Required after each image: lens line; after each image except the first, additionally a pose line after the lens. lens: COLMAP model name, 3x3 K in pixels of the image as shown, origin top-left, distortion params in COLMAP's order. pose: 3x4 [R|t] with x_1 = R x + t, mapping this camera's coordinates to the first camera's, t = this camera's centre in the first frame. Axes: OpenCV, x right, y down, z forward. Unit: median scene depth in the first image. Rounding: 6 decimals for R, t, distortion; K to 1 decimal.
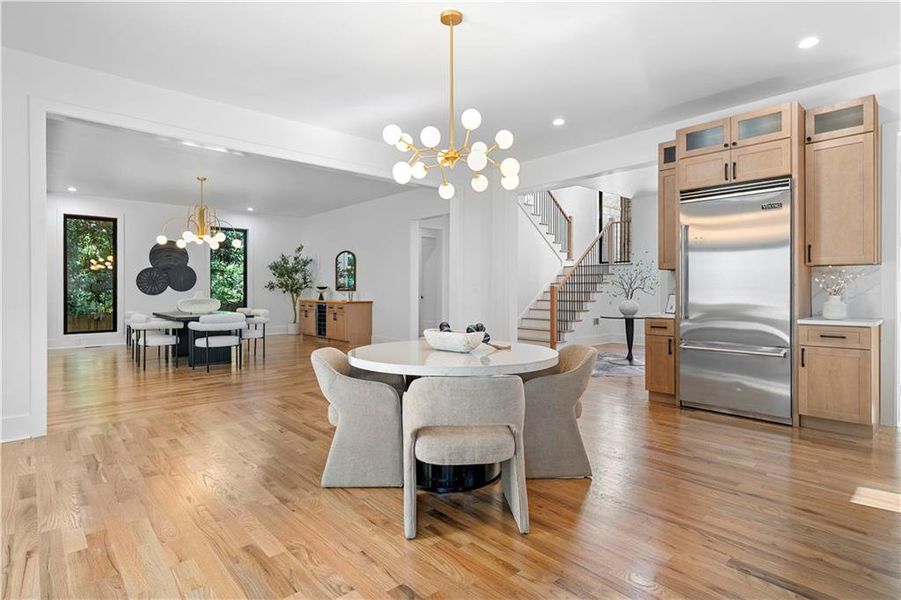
lens RADIAL K [[460.2, 0, 447.9], [0, 460.2, 288.1], [0, 0, 1]] dist [-0.002474, 0.000548]
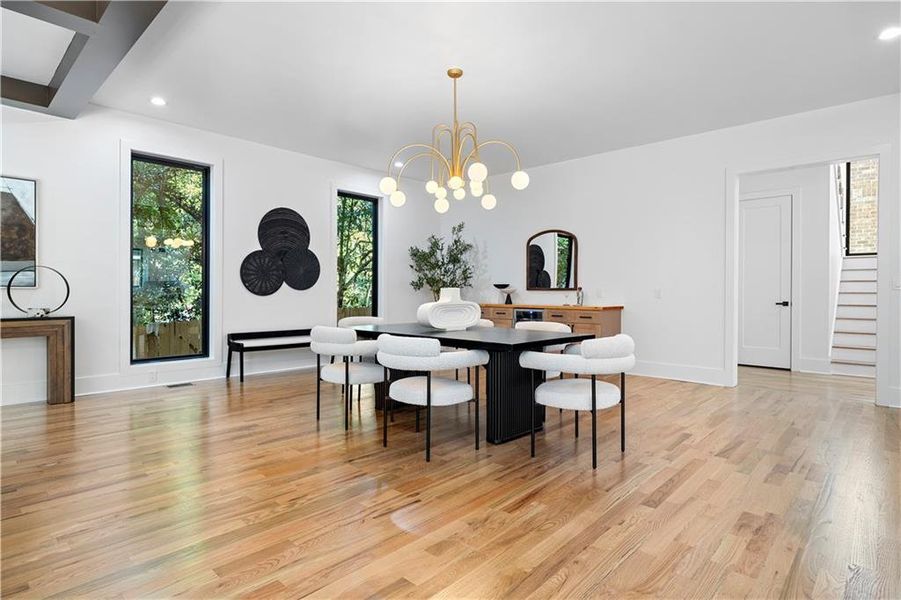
lens RADIAL K [[473.5, 0, 456.1], [0, 473.5, 289.3], [0, 0, 1]] dist [-0.004922, 0.000307]
pose [[0.995900, 0.005311, 0.090300, -0.424547], [-0.004870, 0.999975, -0.005103, 0.008308], [-0.090325, 0.004642, 0.995902, 0.336710]]
